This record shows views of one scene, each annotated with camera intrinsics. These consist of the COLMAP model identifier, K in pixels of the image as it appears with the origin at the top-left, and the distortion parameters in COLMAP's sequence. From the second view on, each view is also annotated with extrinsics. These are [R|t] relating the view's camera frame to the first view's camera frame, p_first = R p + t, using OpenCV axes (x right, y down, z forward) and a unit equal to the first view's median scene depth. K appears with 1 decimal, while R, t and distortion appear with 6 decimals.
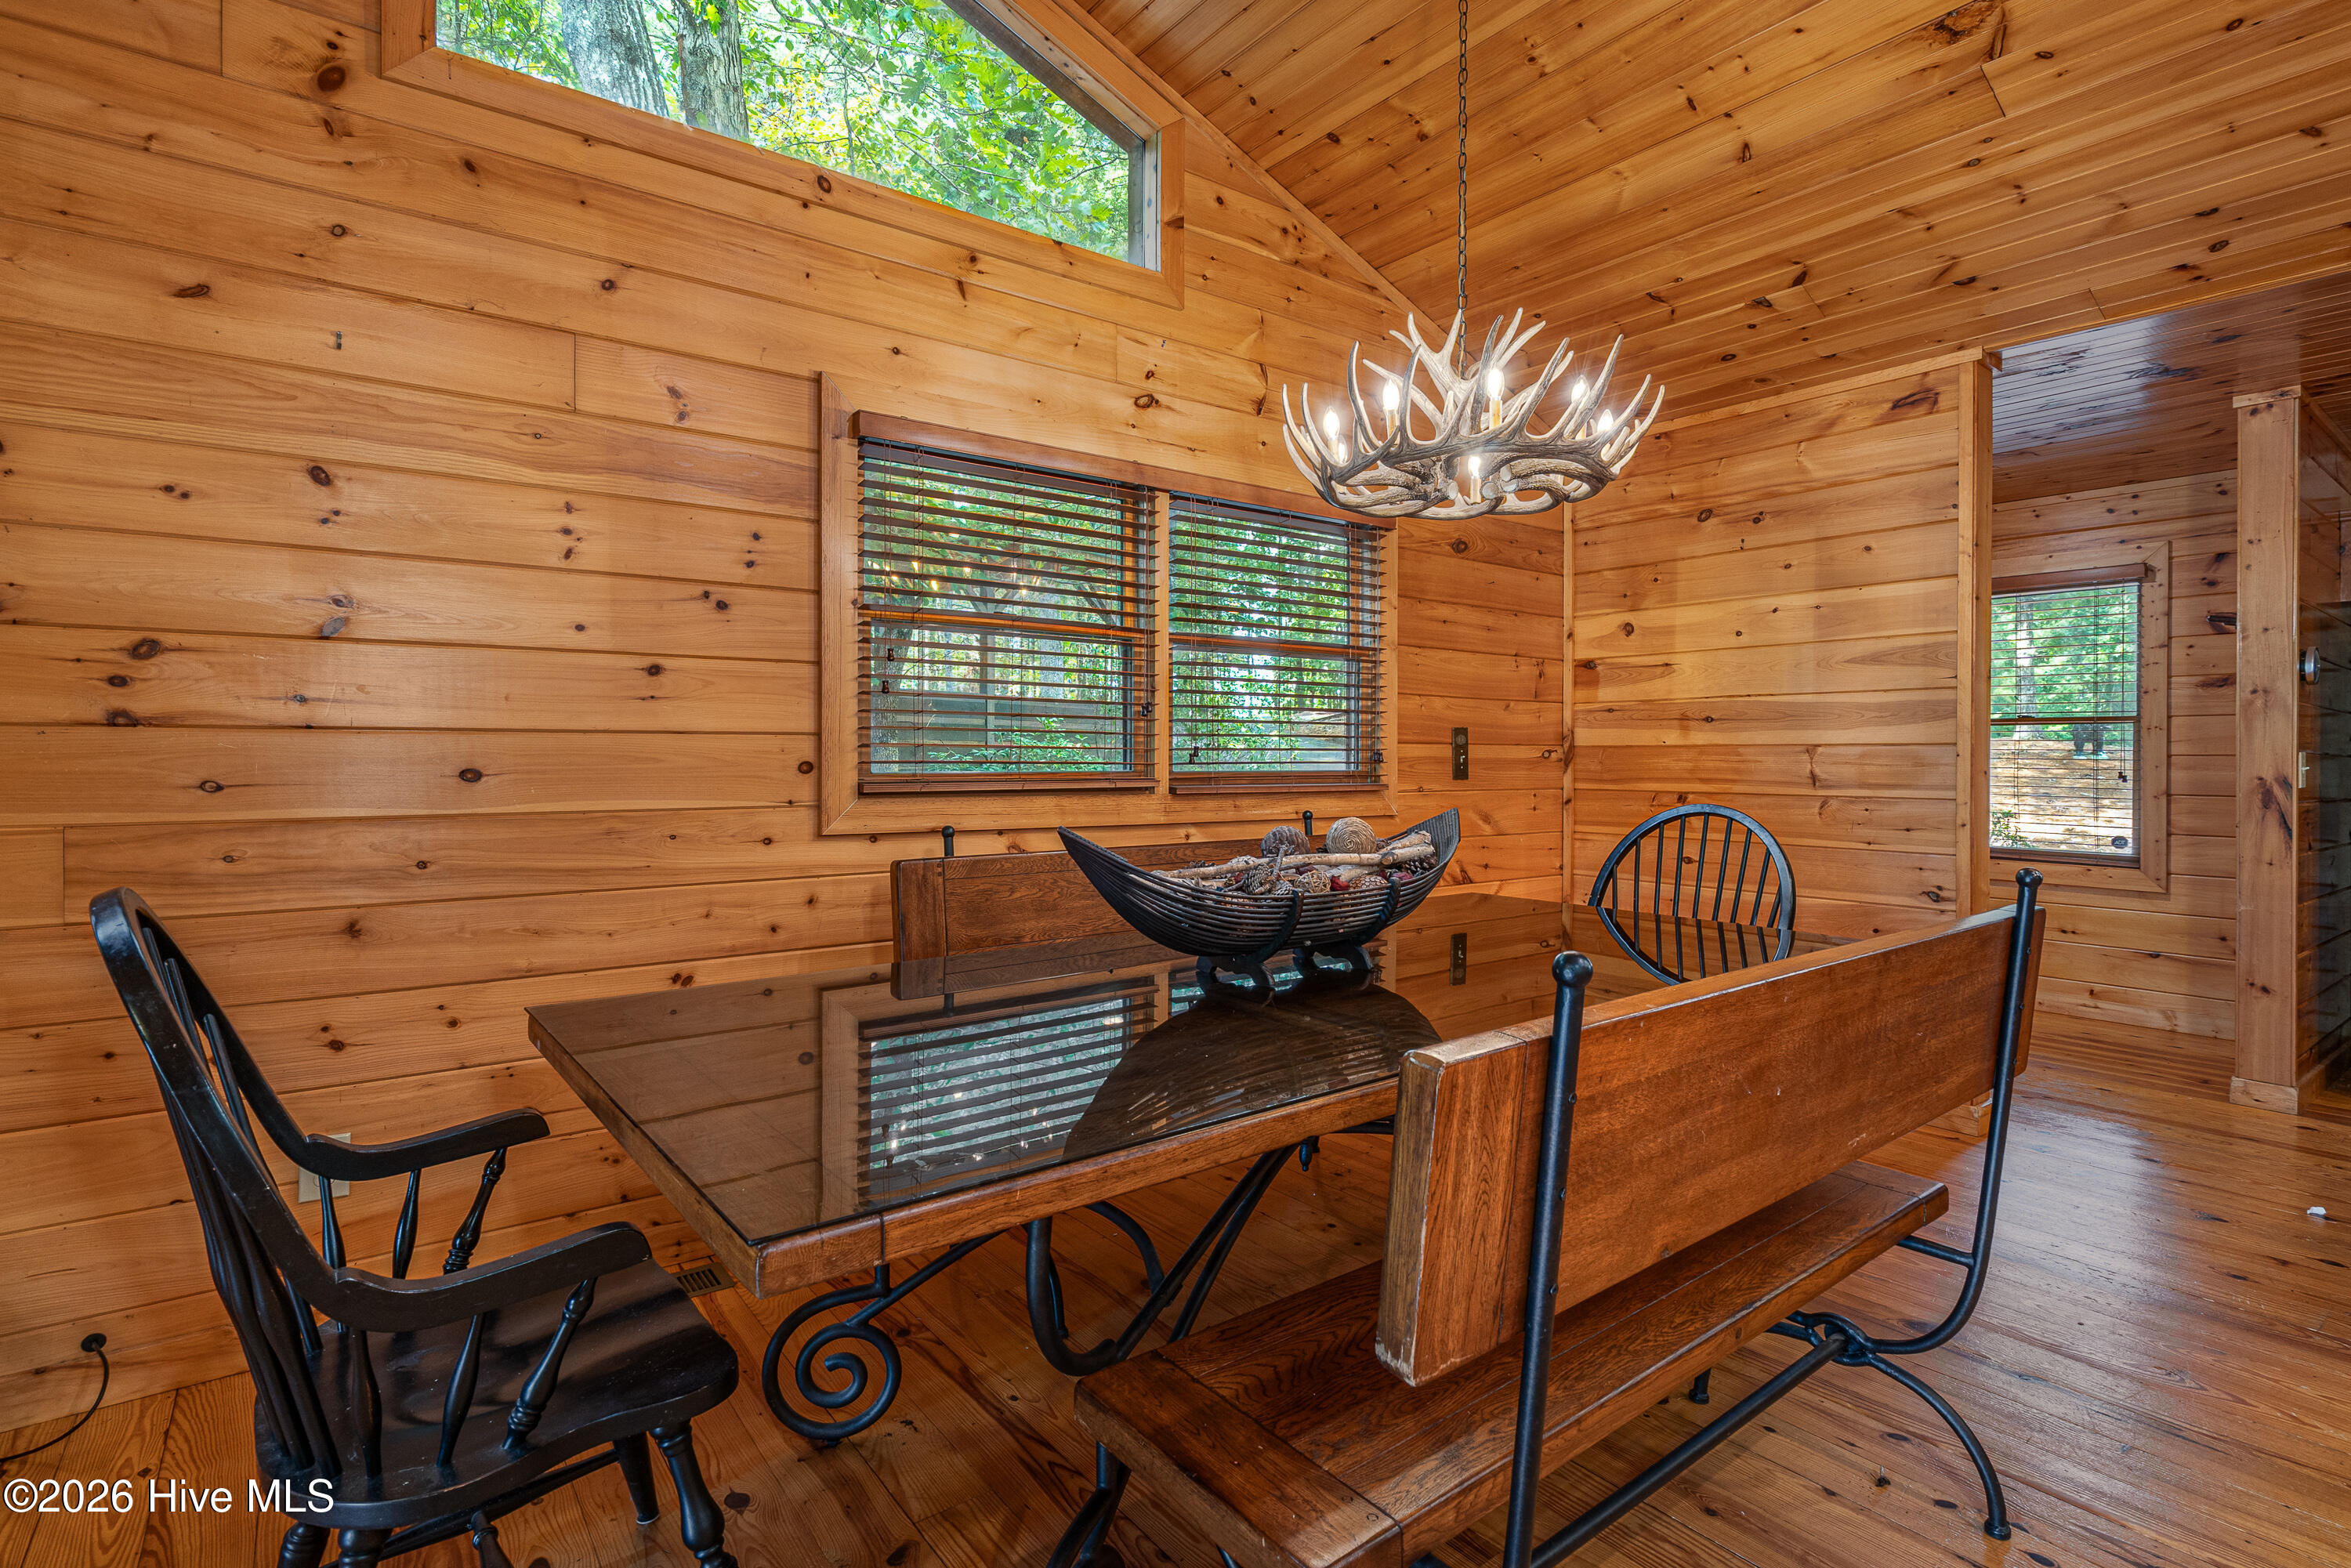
lens RADIAL K [[1112.5, 0, 1162.5], [0, 1112.5, 754.1], [0, 0, 1]] dist [-0.002049, -0.000544]
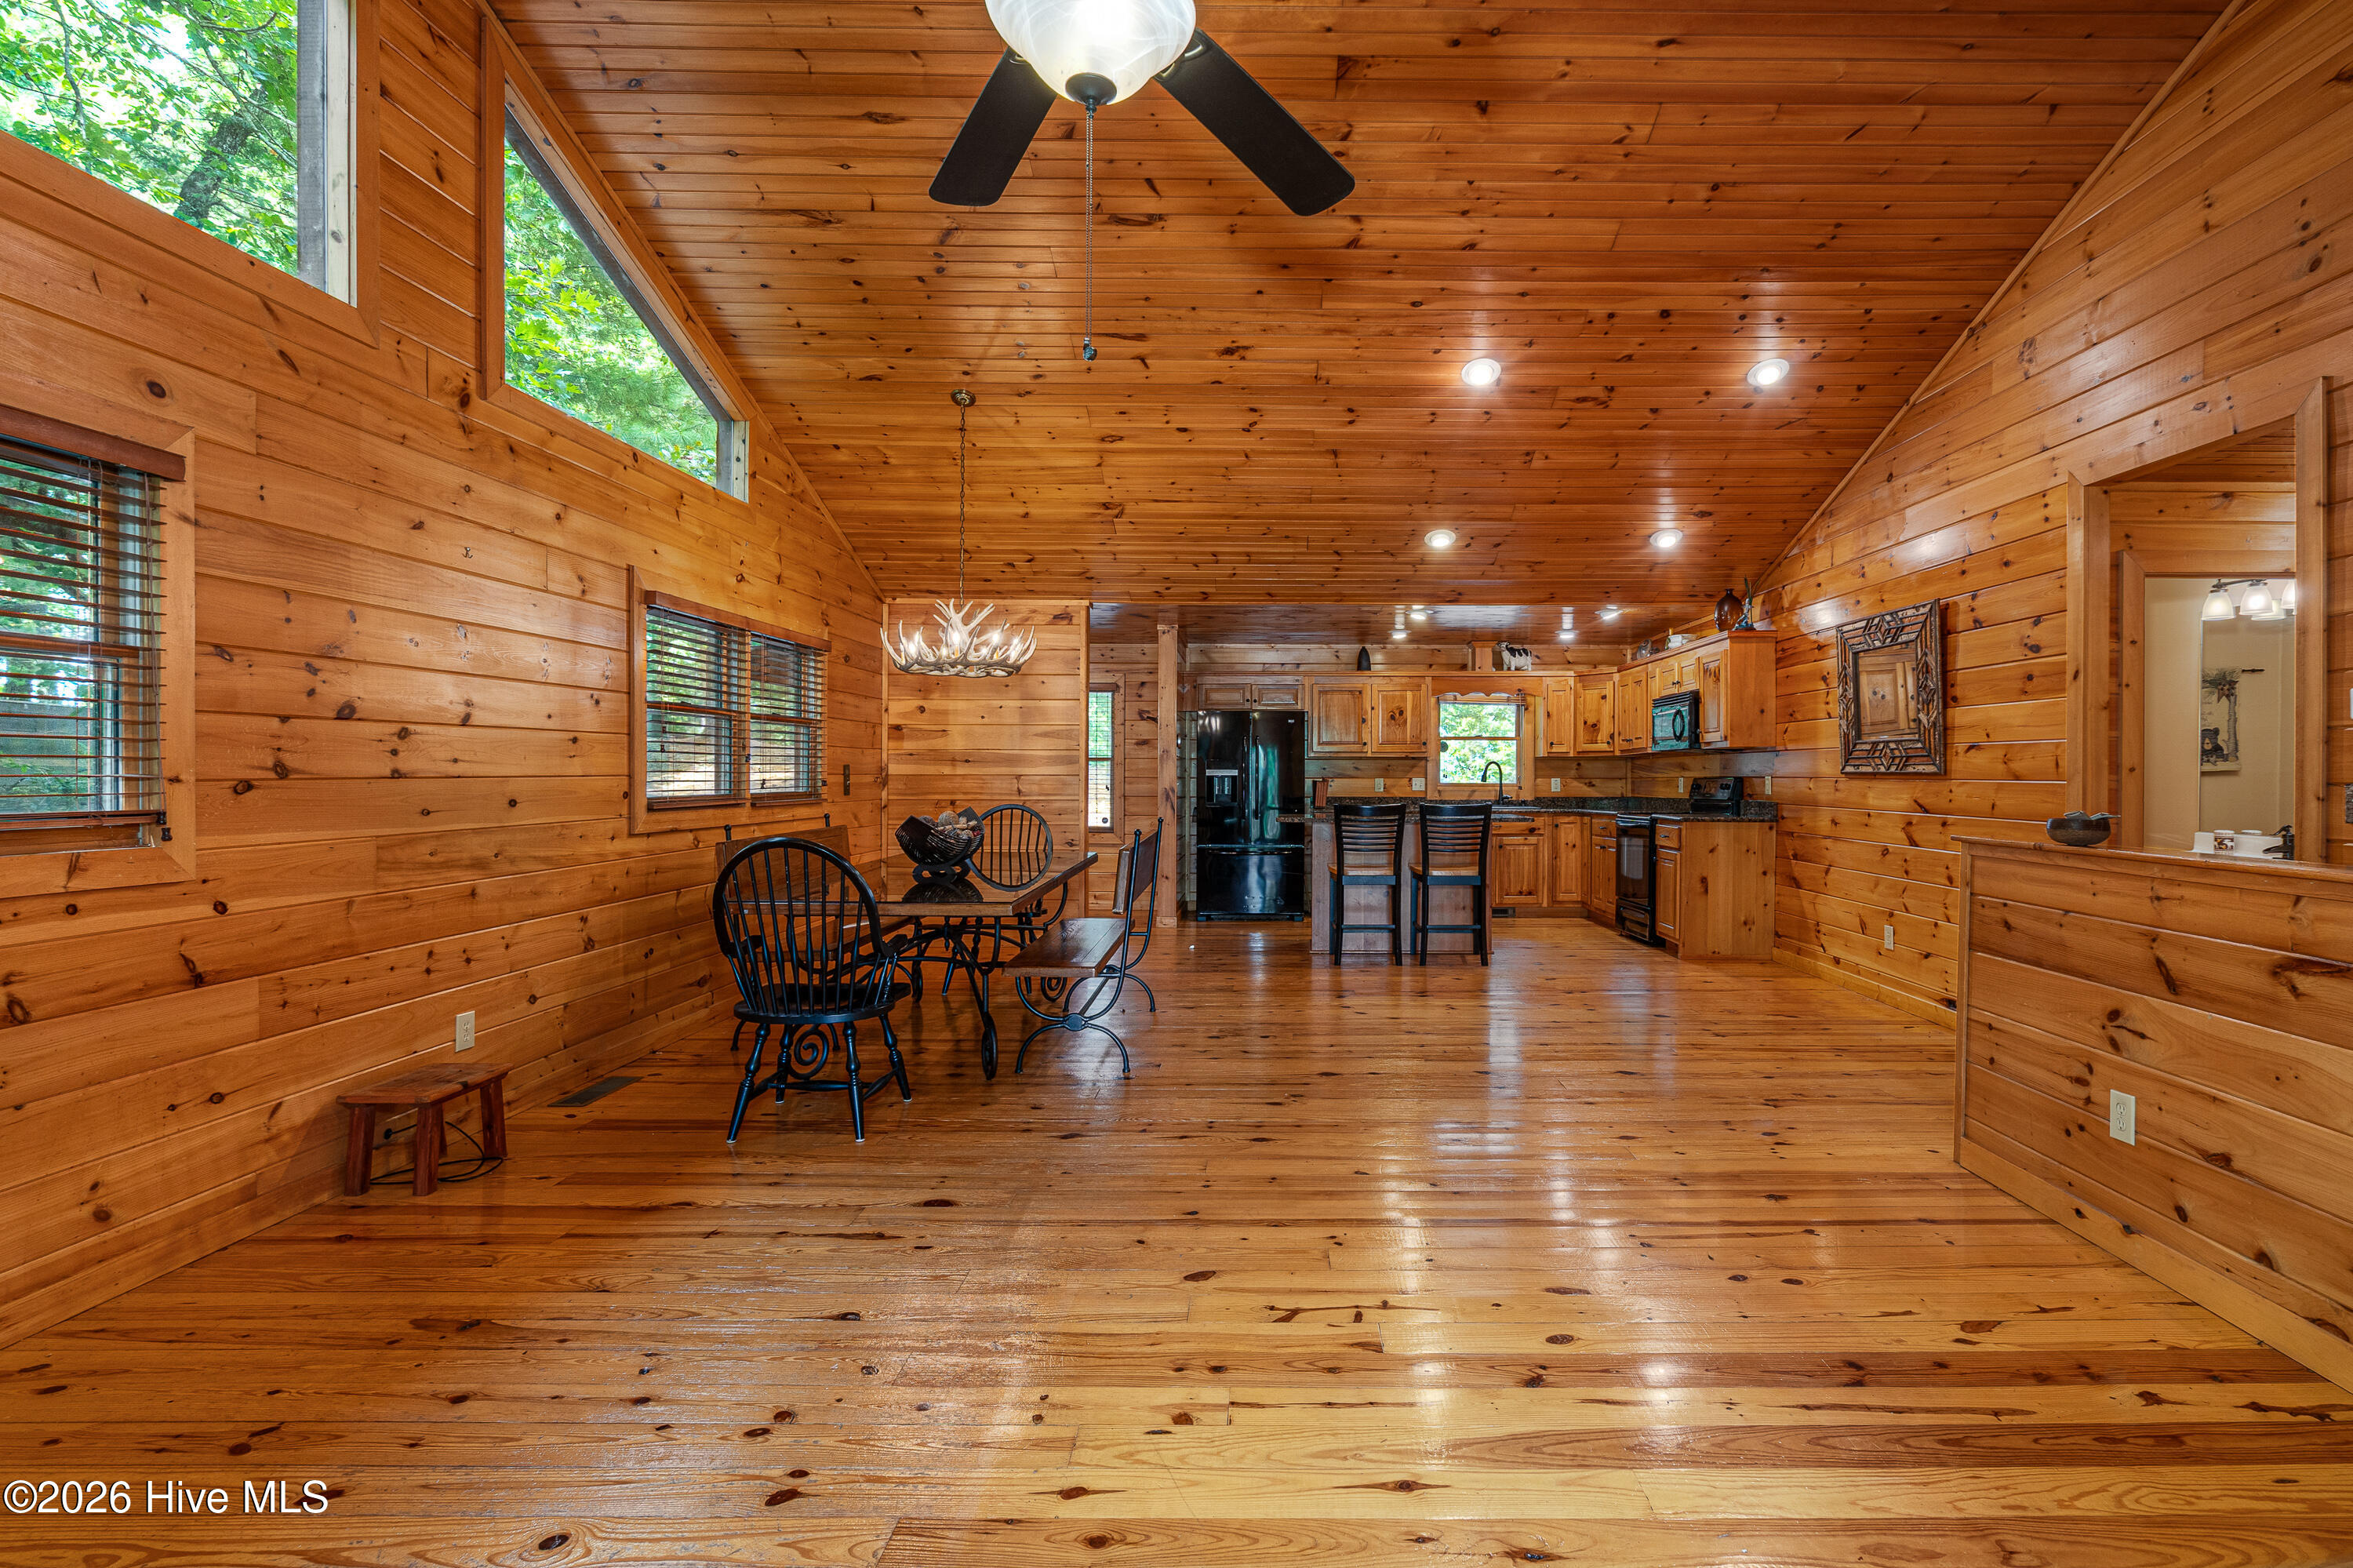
lens RADIAL K [[1149.9, 0, 1242.1], [0, 1149.9, 780.8], [0, 0, 1]] dist [-0.000177, 0.000279]
pose [[0.609983, -0.009769, 0.792355, -0.848800], [-0.000452, 0.999920, 0.012676, -0.024444], [-0.792415, -0.008090, 0.609929, -0.621369]]
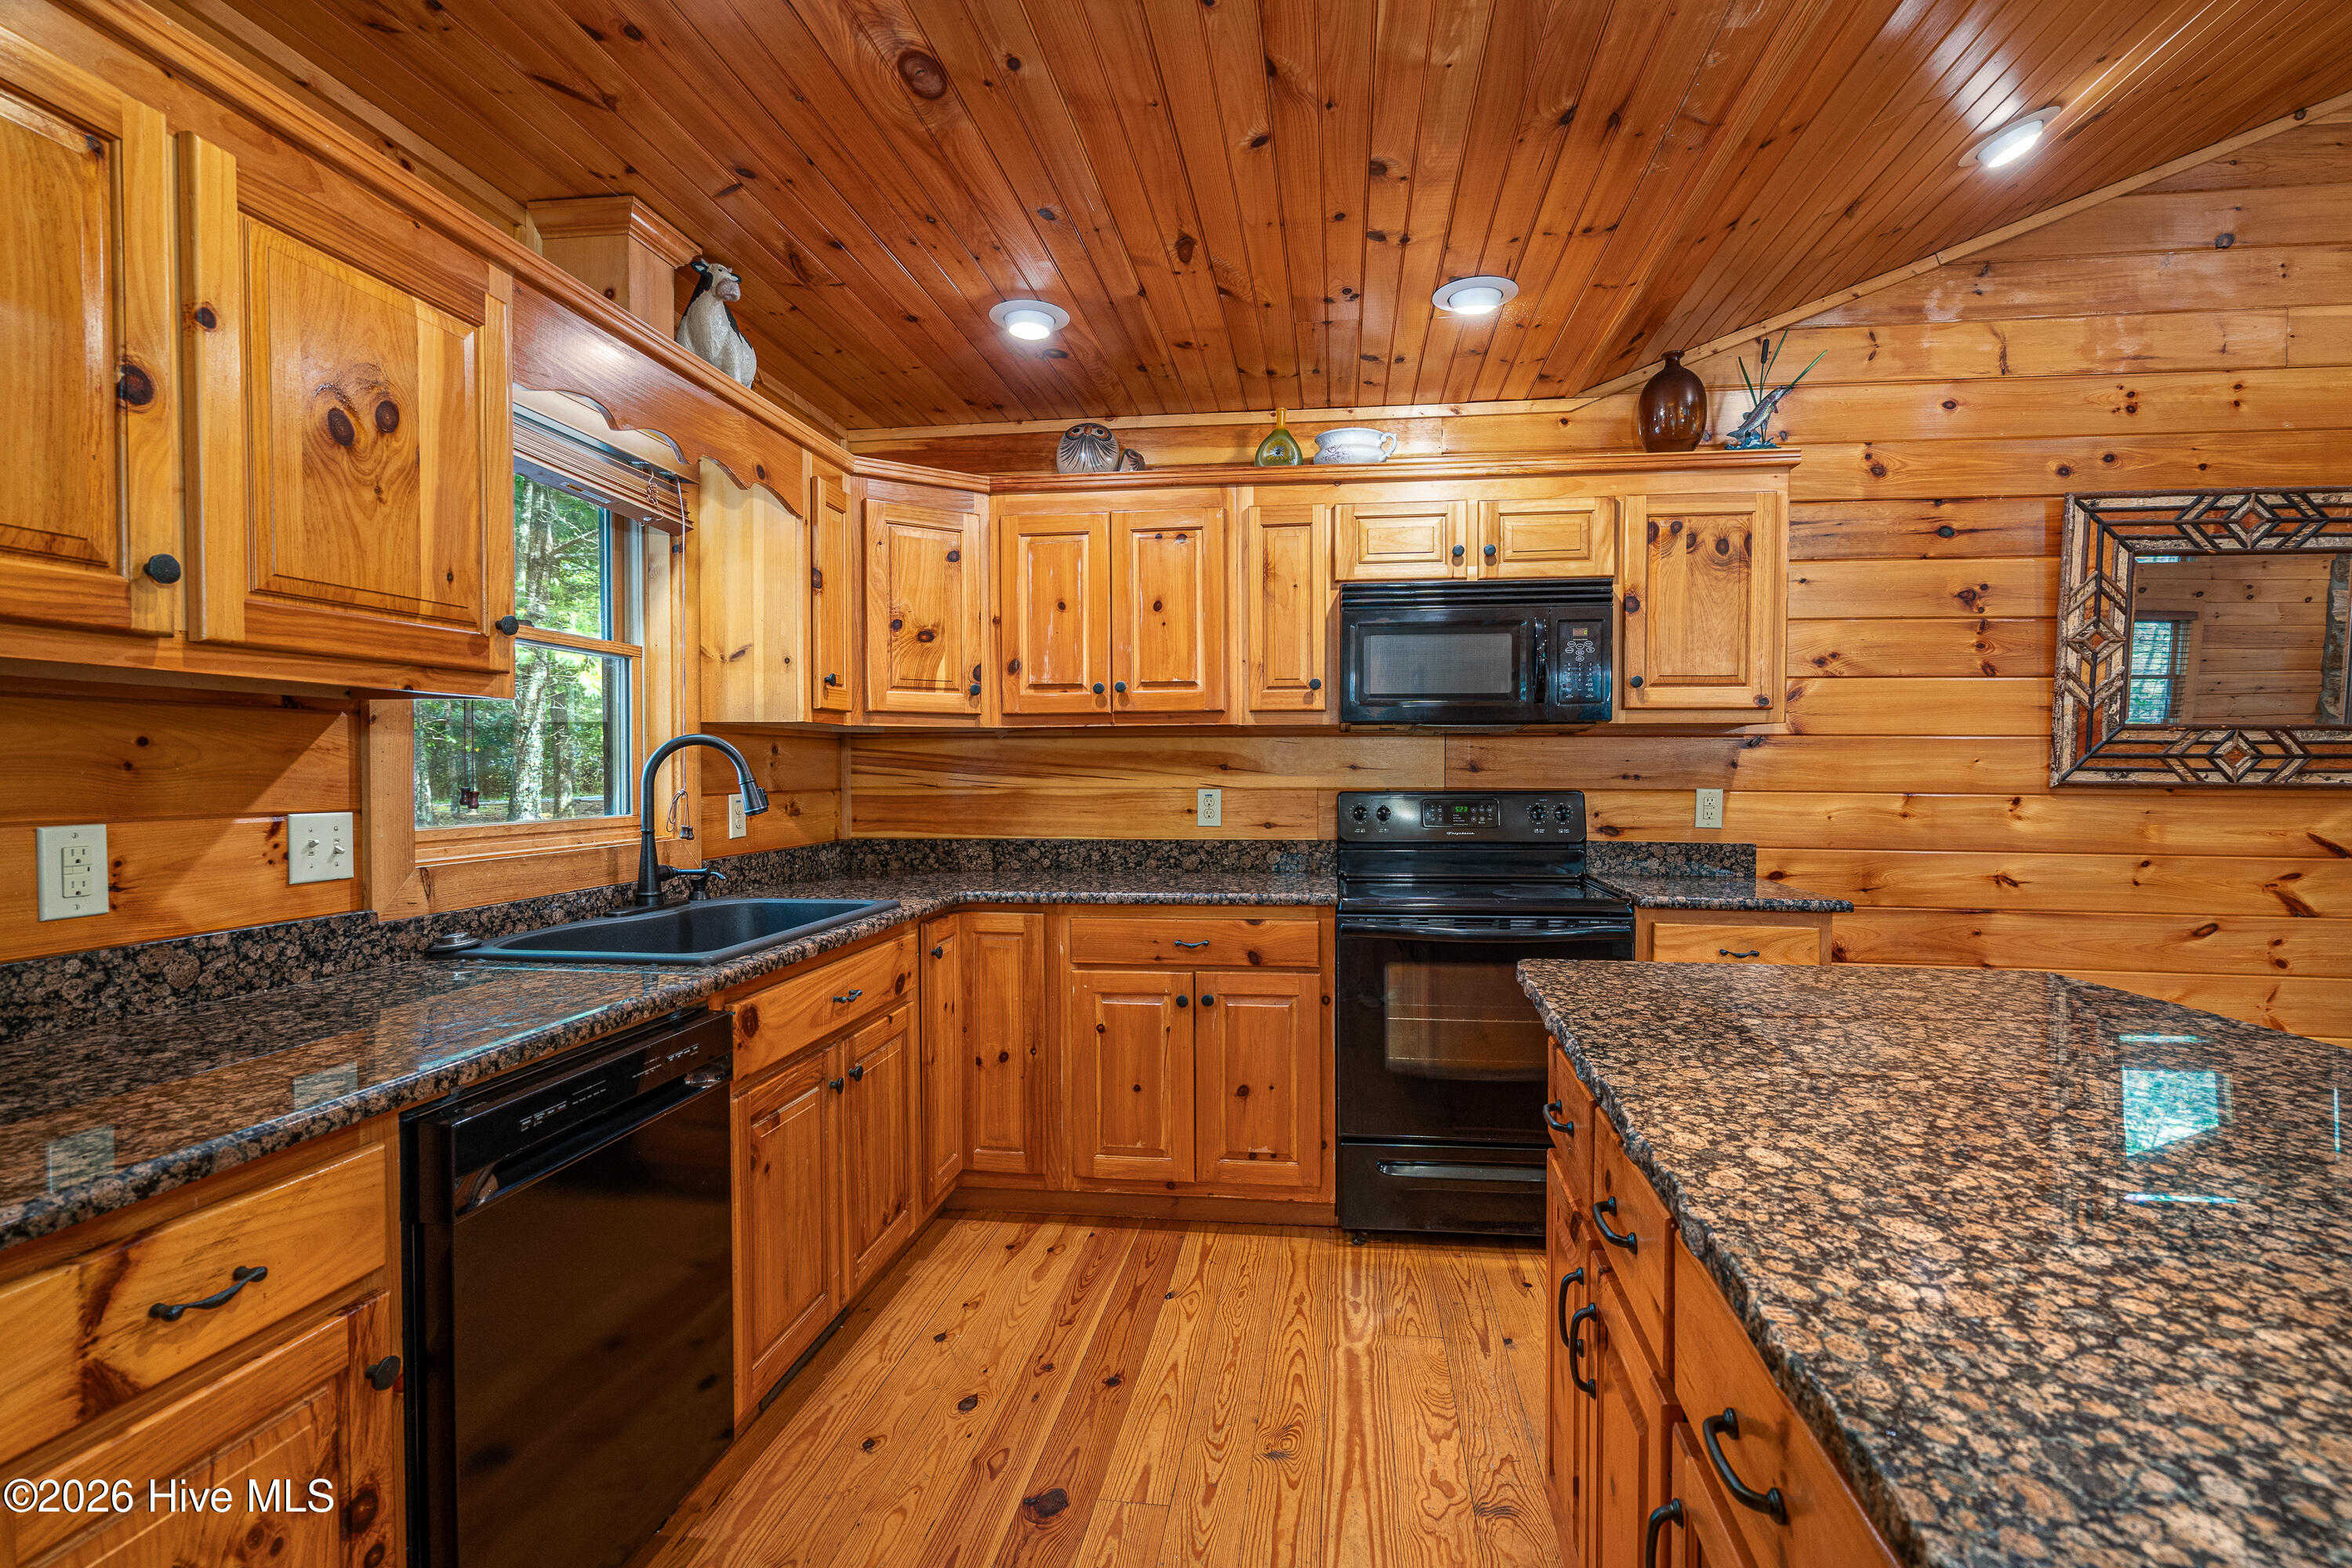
lens RADIAL K [[1095.1, 0, 1211.6], [0, 1095.1, 792.9], [0, 0, 1]] dist [-0.006759, 0.000651]
pose [[-0.709958, -0.026412, 0.703749, 0.988045], [-0.011162, 0.999593, 0.026254, -0.021470], [-0.704156, 0.010784, -0.709964, 0.794233]]
